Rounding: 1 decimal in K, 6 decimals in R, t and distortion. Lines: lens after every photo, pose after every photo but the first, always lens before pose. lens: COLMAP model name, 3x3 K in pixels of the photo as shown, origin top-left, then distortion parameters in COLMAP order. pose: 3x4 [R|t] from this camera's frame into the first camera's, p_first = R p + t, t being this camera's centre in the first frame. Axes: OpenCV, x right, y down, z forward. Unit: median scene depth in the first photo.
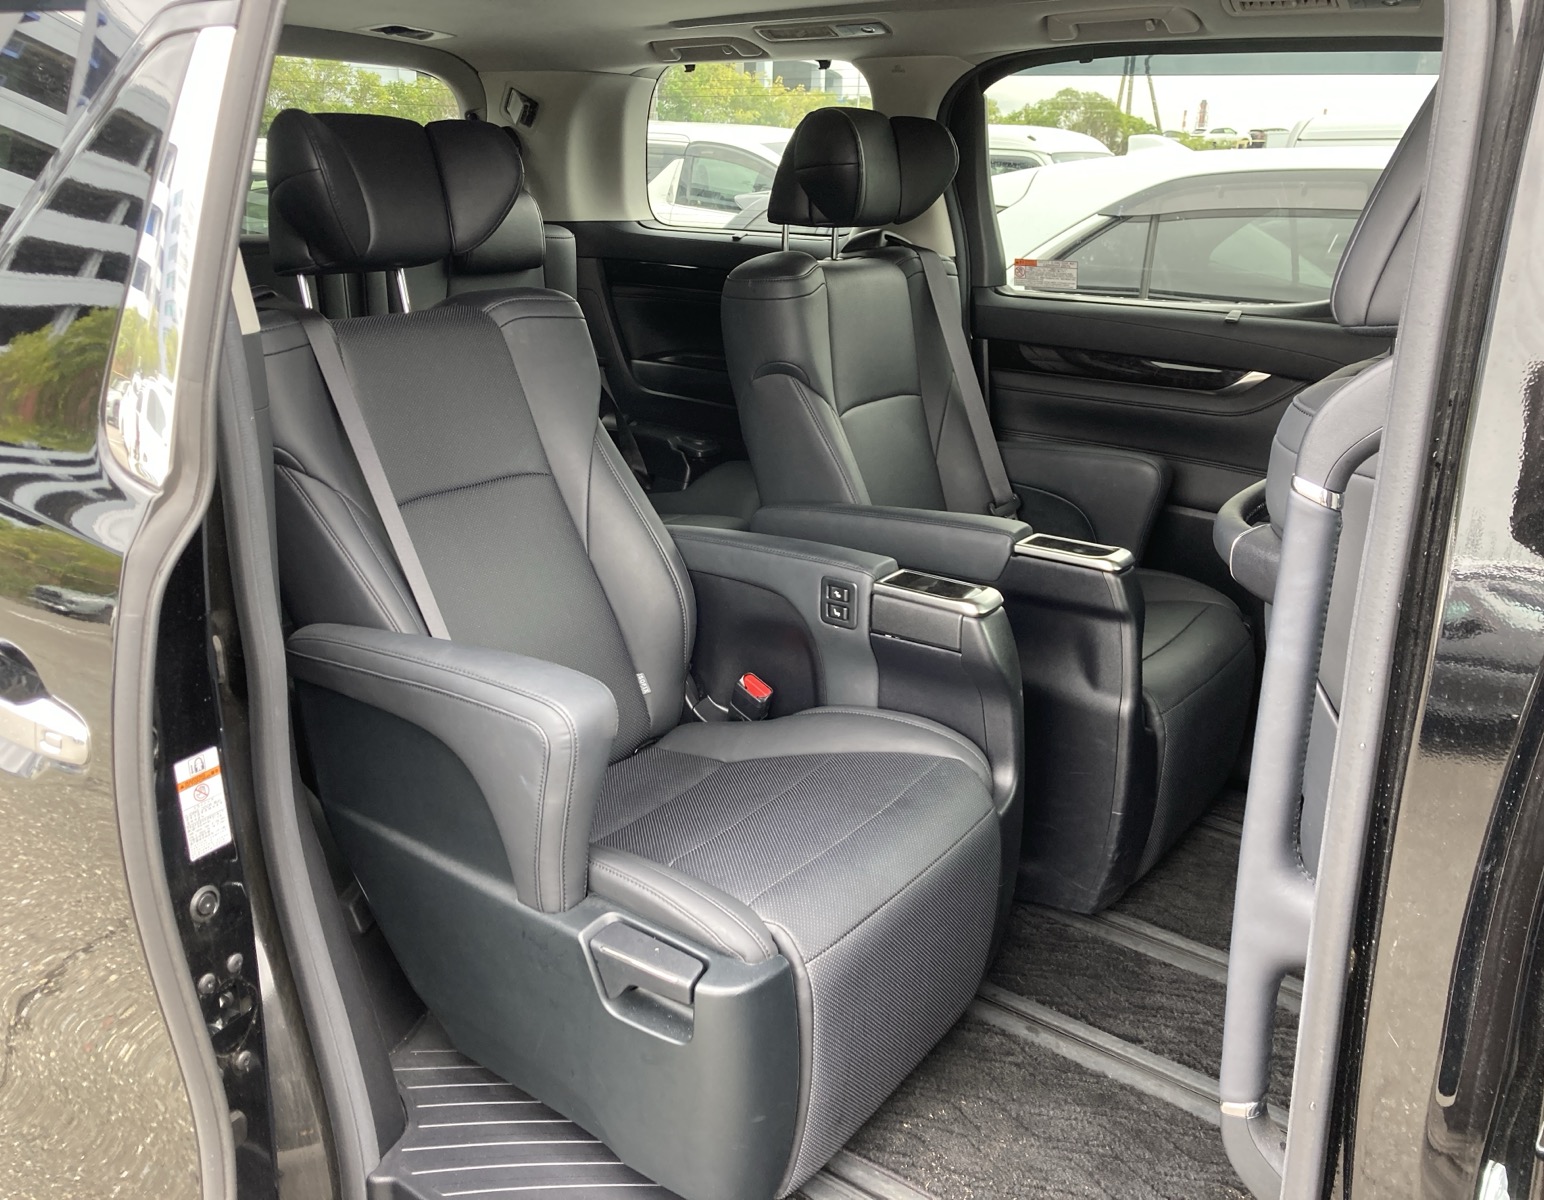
lens RADIAL K [[1329.1, 0, 776.9], [0, 1329.1, 605.5], [0, 0, 1]] dist [0.040655, -0.039165]
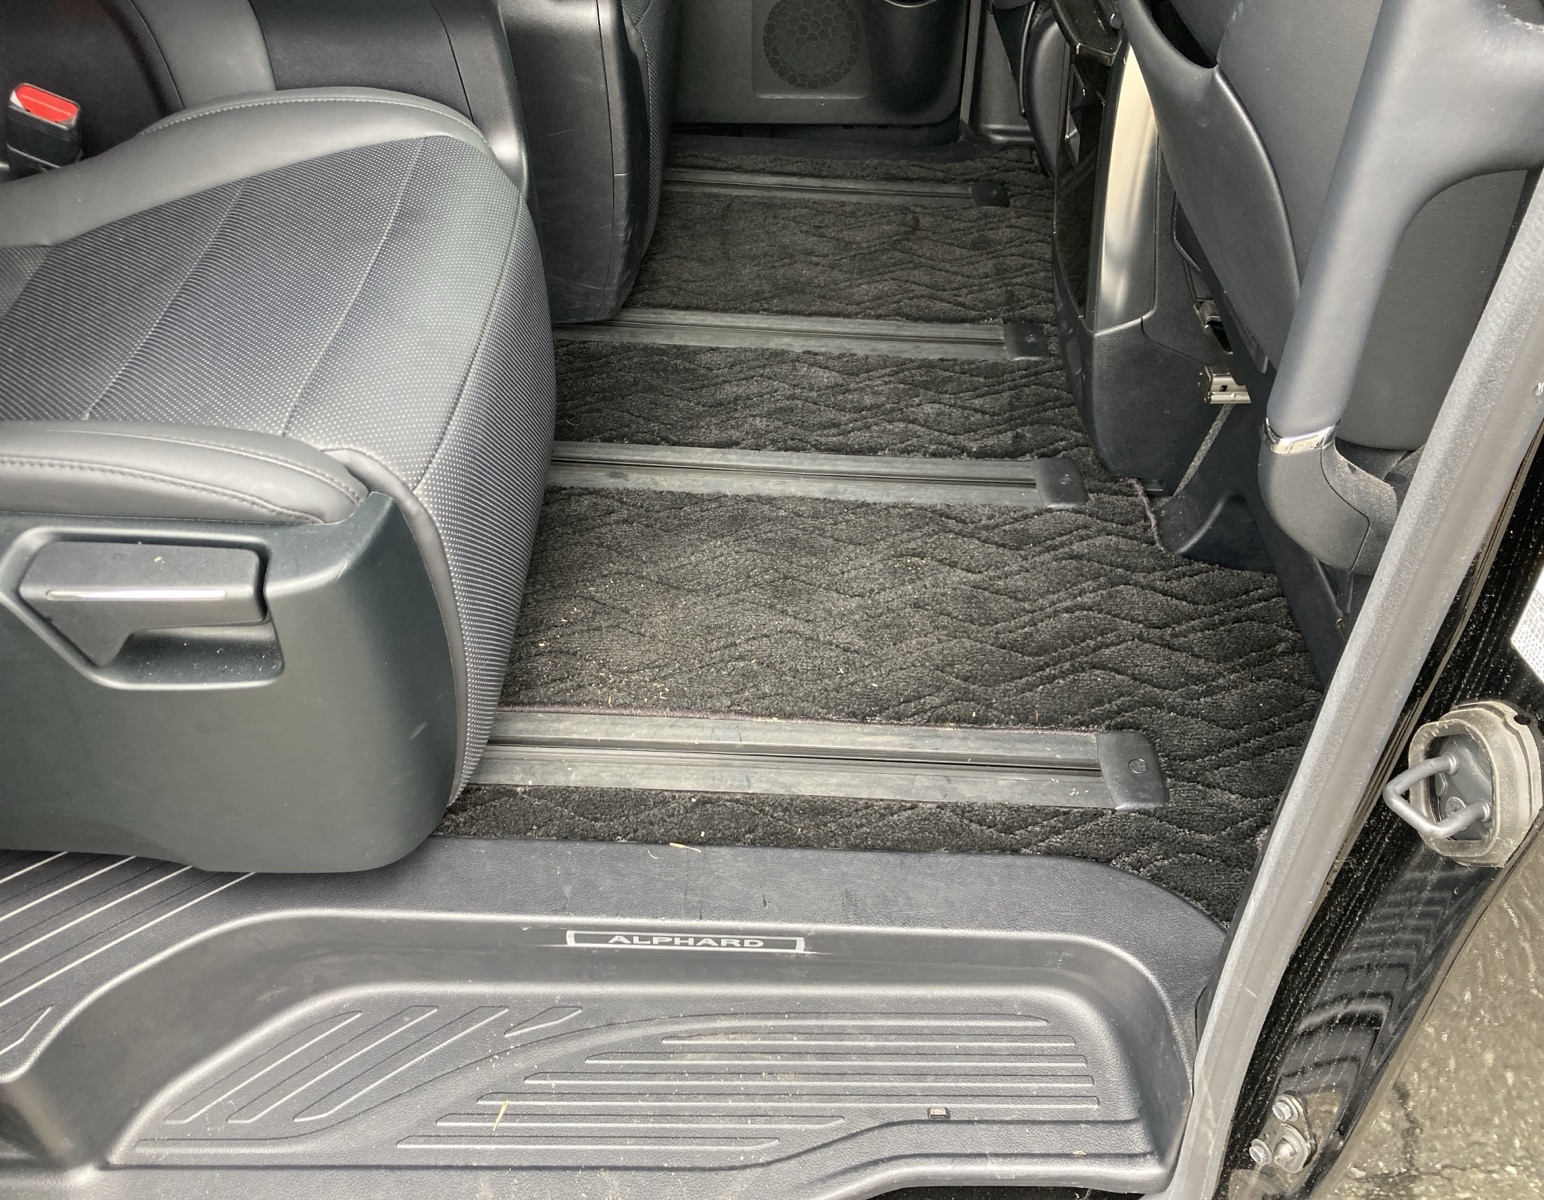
lens RADIAL K [[1329.1, 0, 784.8], [0, 1329.1, 610.5], [0, 0, 1]] dist [0.040655, -0.039165]
pose [[0.817794, -0.386880, 0.426071, -0.097760], [0.181089, 0.875714, 0.447585, 0.055709], [-0.546278, -0.288876, 0.786213, 0.316488]]
